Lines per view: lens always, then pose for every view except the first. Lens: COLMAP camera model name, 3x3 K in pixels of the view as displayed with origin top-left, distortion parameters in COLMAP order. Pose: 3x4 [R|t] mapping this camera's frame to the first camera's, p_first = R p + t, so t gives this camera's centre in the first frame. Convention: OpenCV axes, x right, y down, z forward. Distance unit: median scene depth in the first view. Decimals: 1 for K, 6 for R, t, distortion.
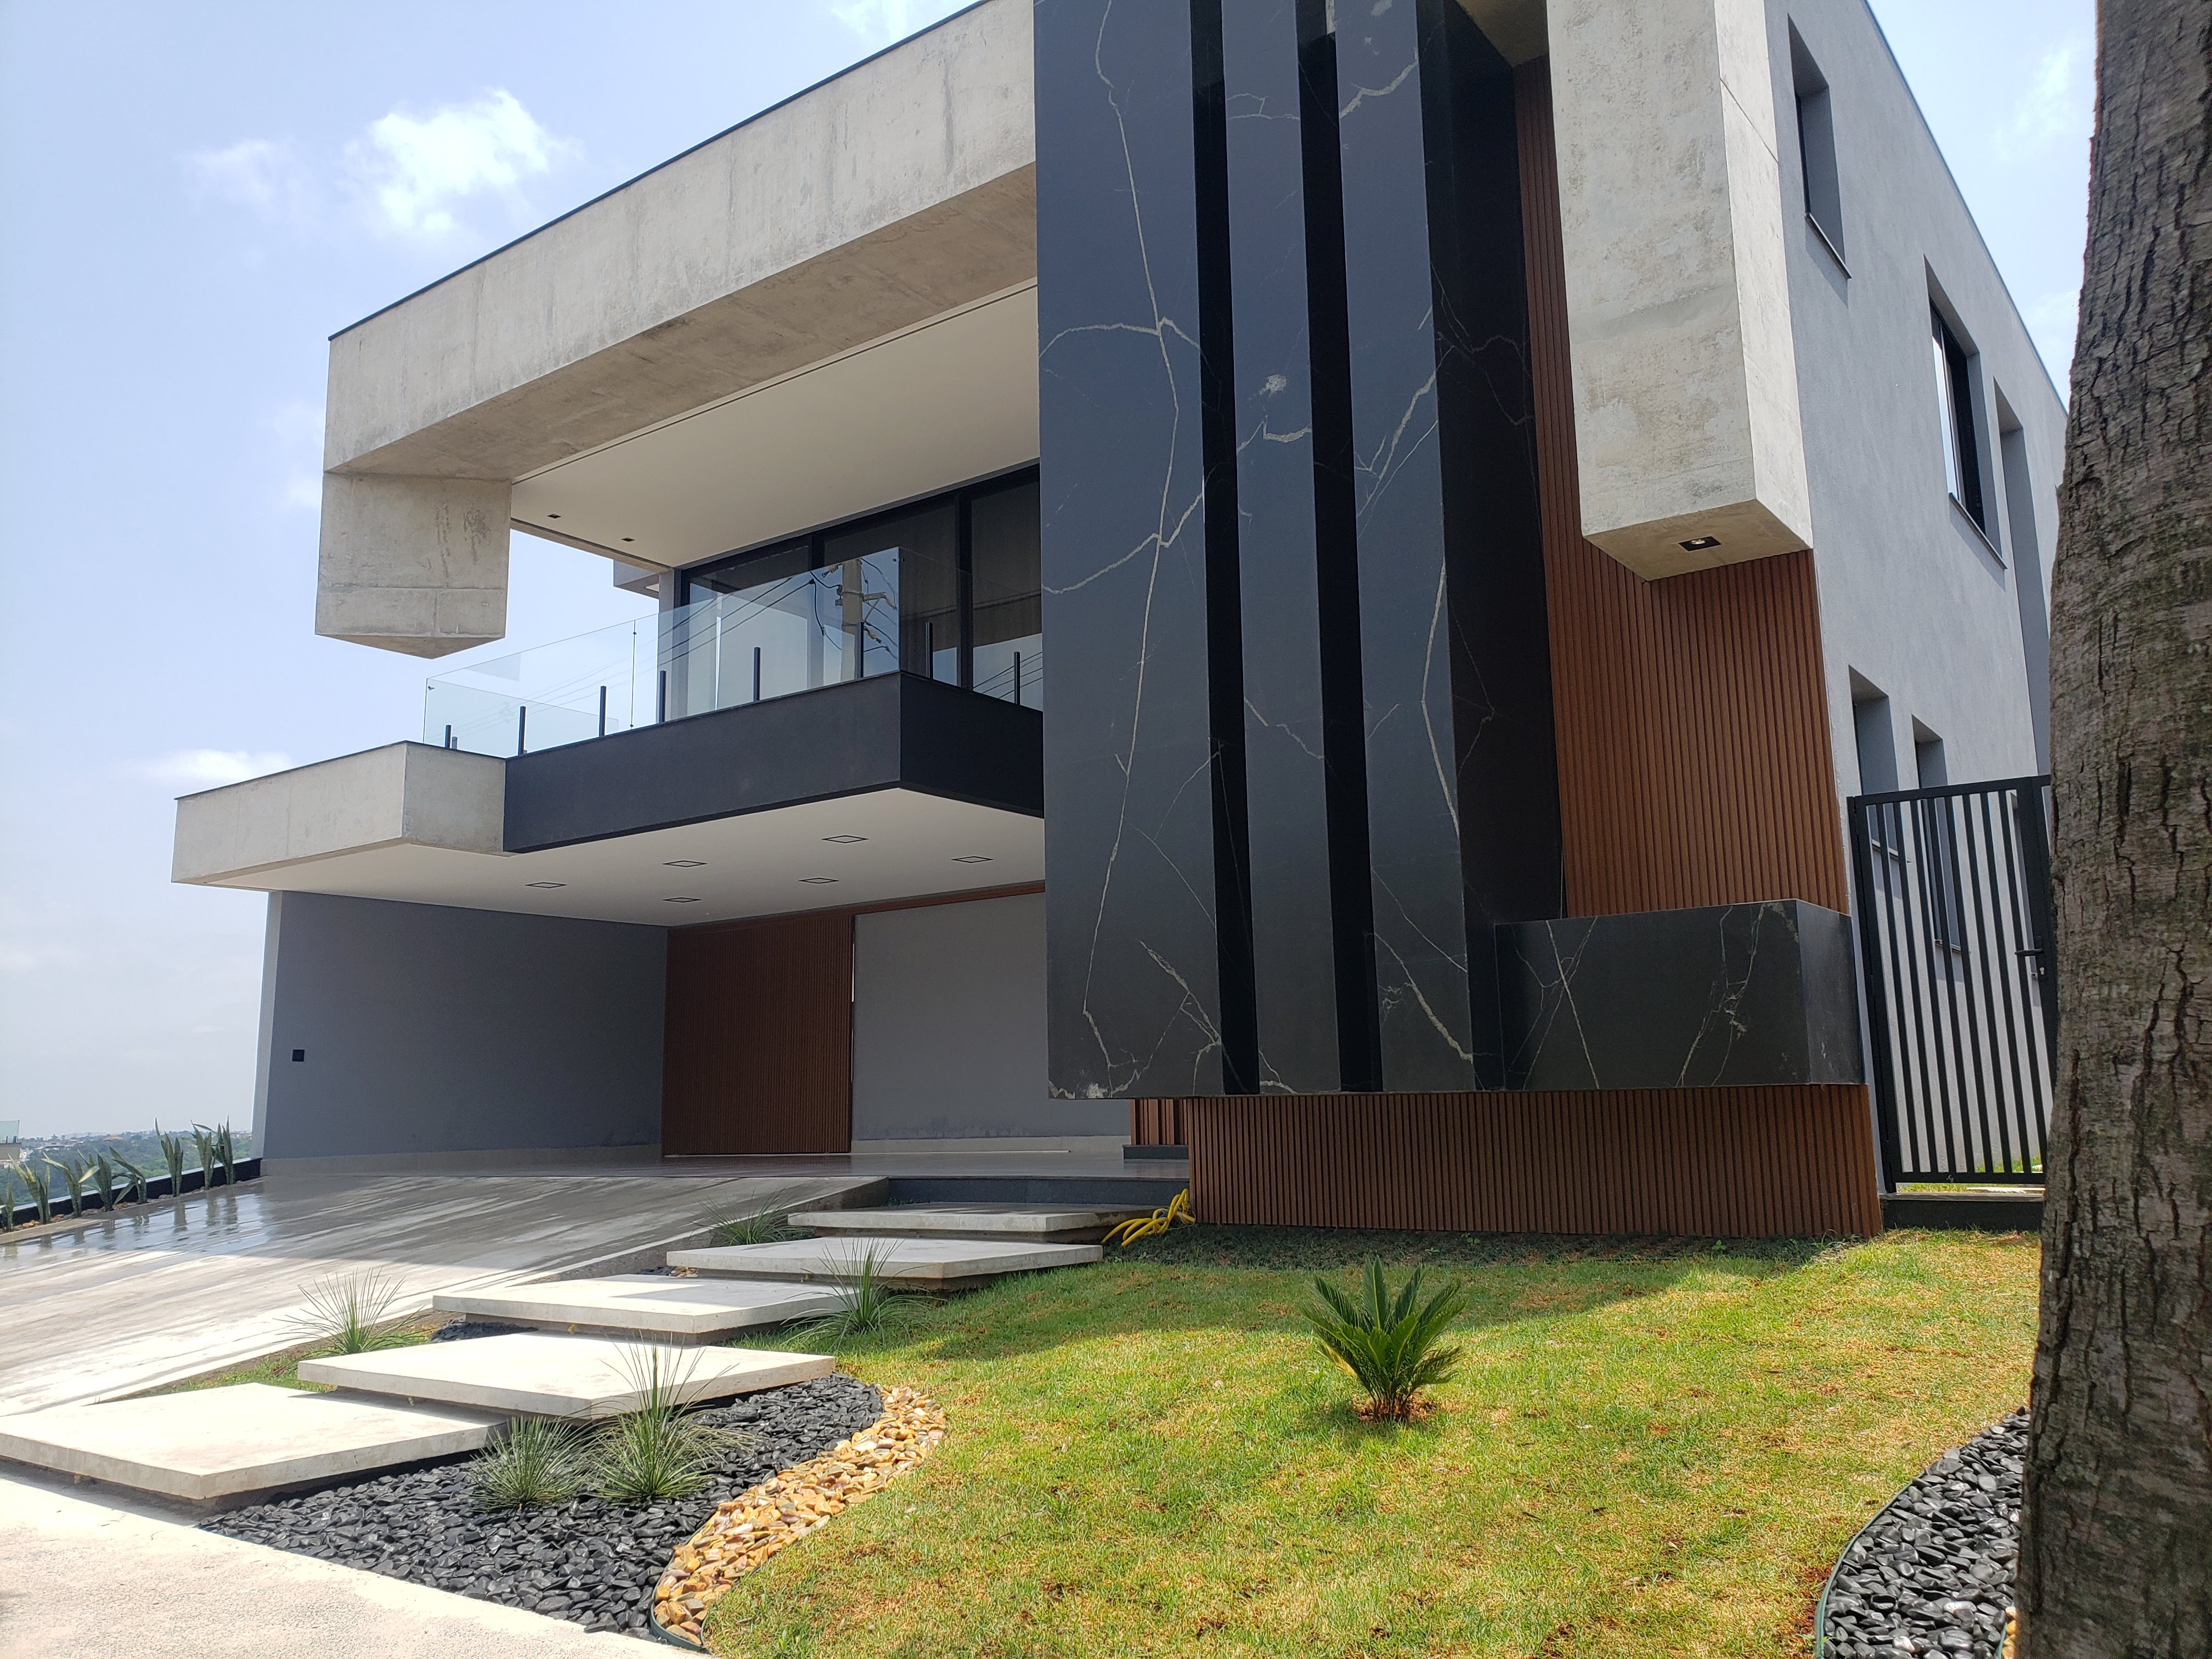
lens RADIAL K [[1716.7, 0, 1103.0], [0, 1716.7, 813.5], [0, 0, 1]] dist [-0.007702, 0.003148]
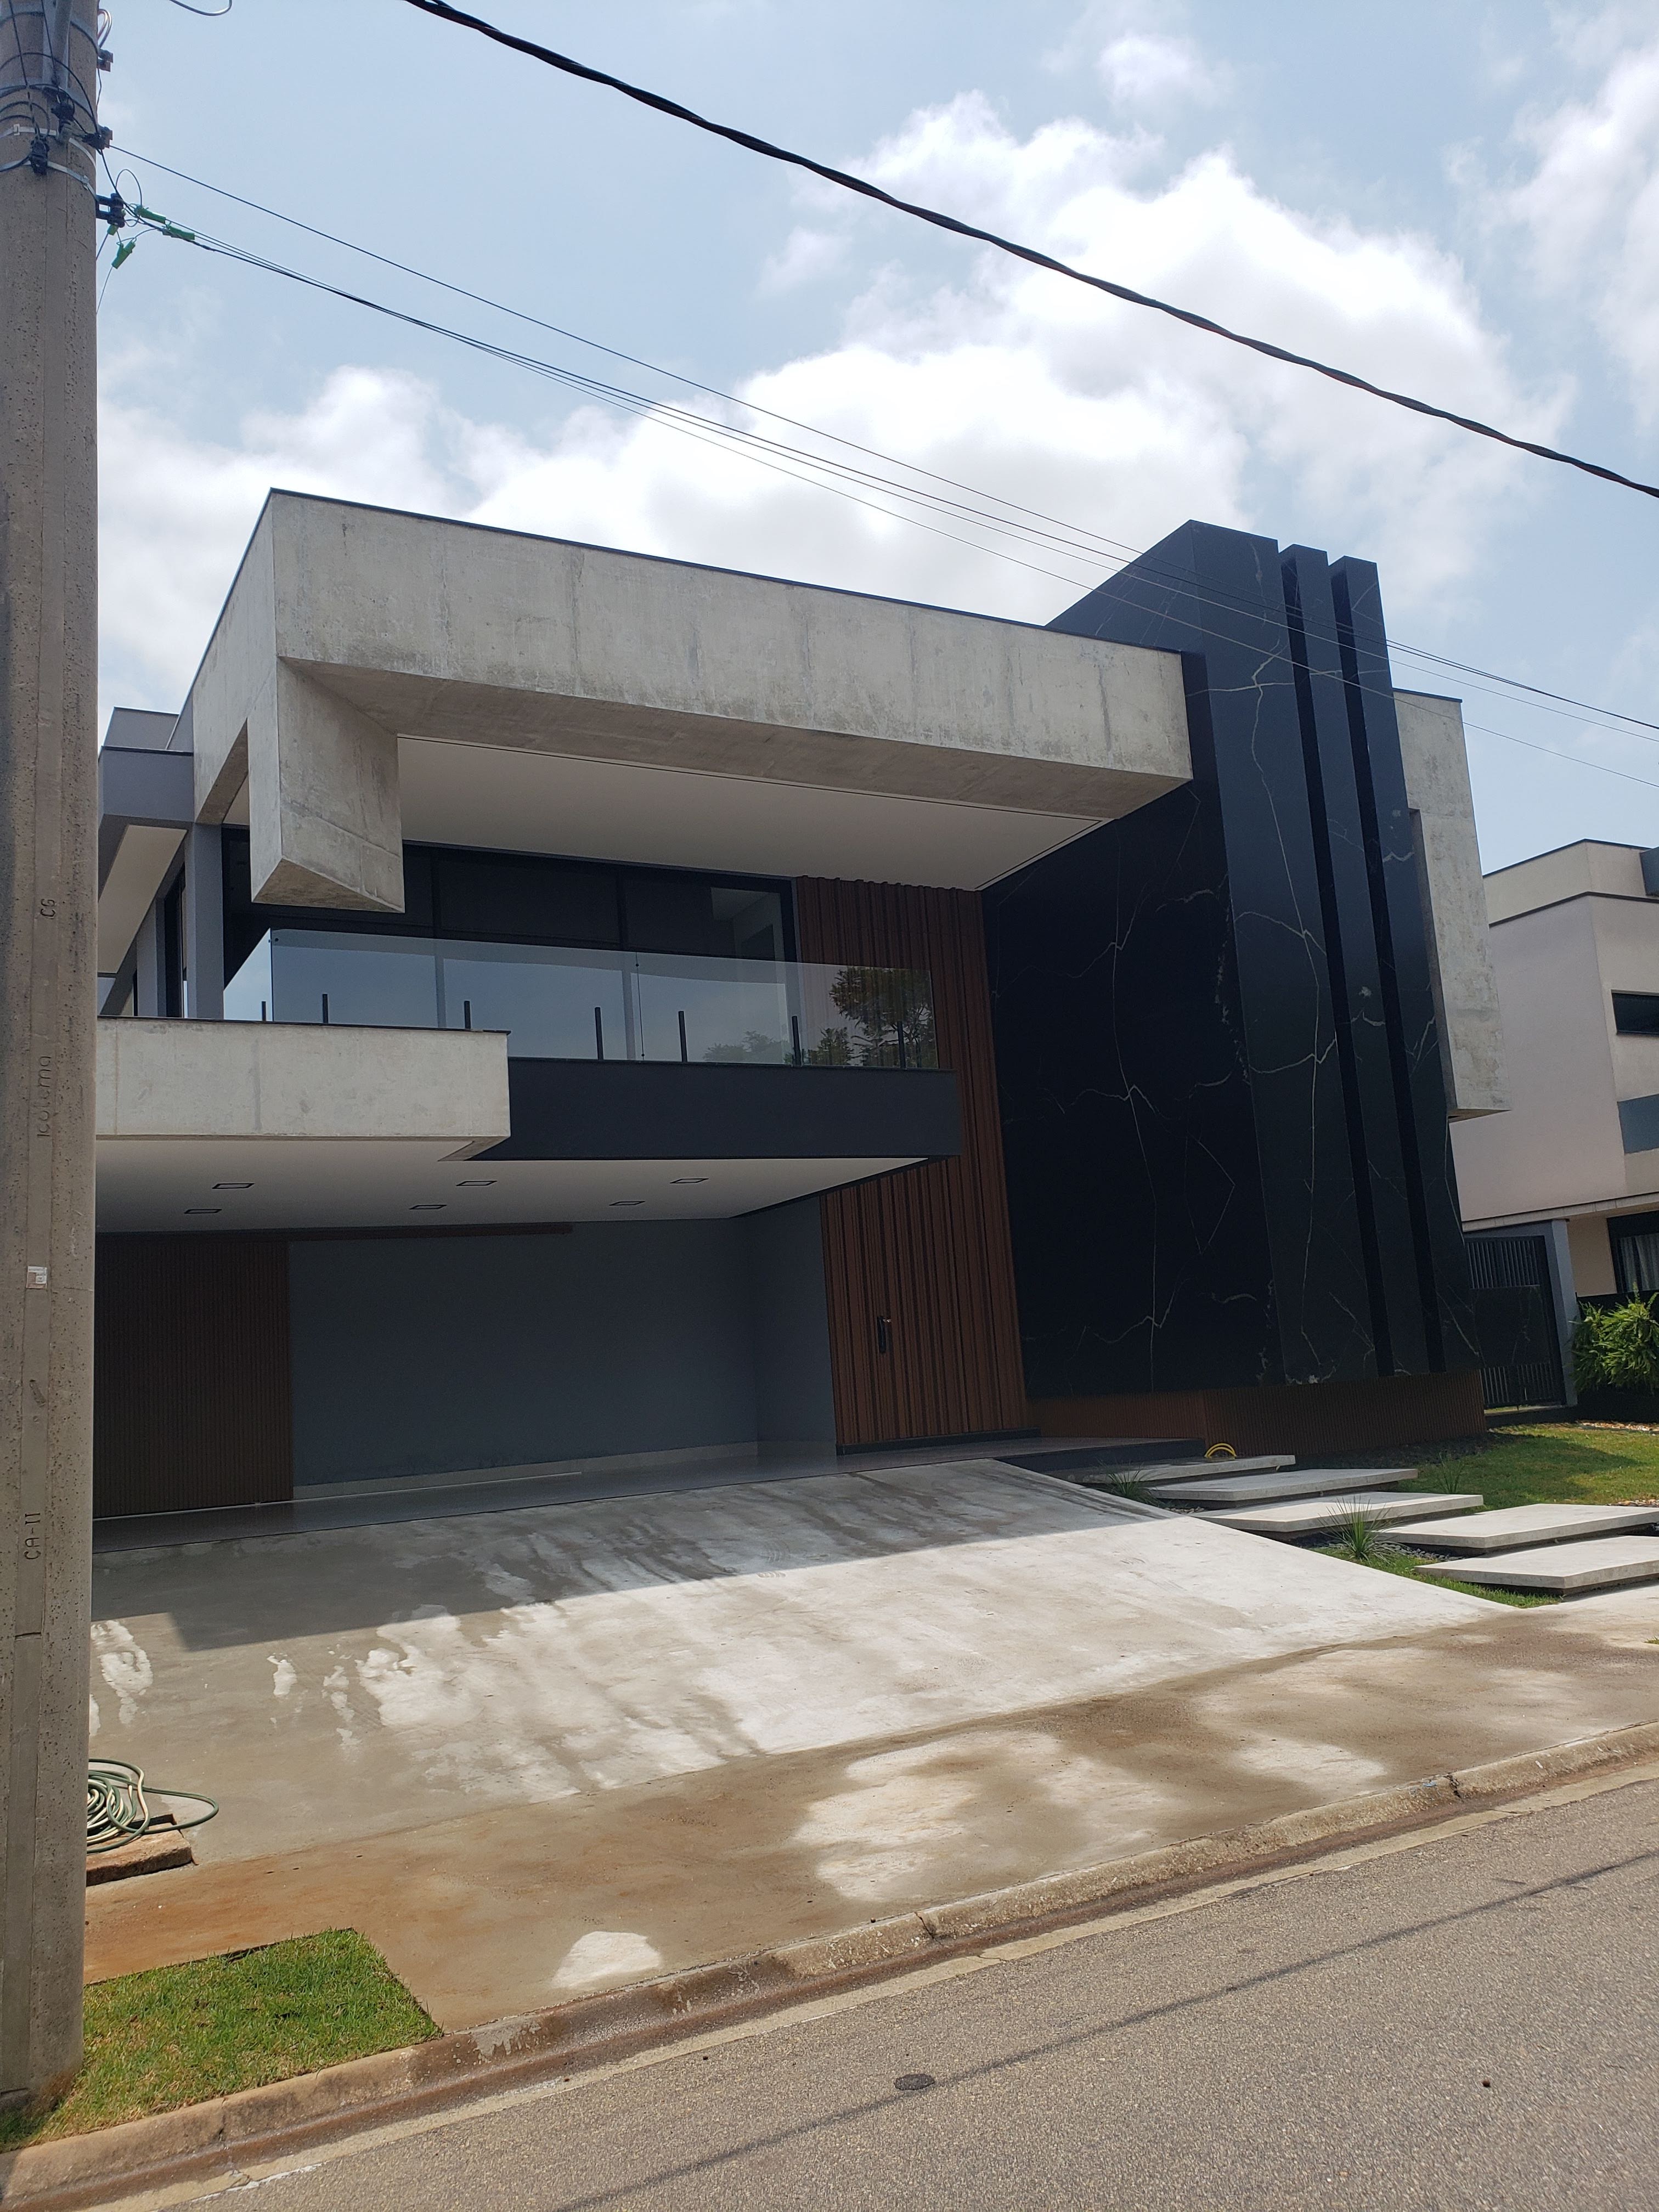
lens RADIAL K [[1716.6, 0, 841.0], [0, 1716.6, 1132.6], [0, 0, 1]] dist [0.122679, -0.376249]
pose [[0.426060, 0.122075, 0.896421, -1.708339], [-0.093416, 0.991494, -0.090623, 0.116030], [-0.899859, -0.045129, 0.433840, 0.655858]]
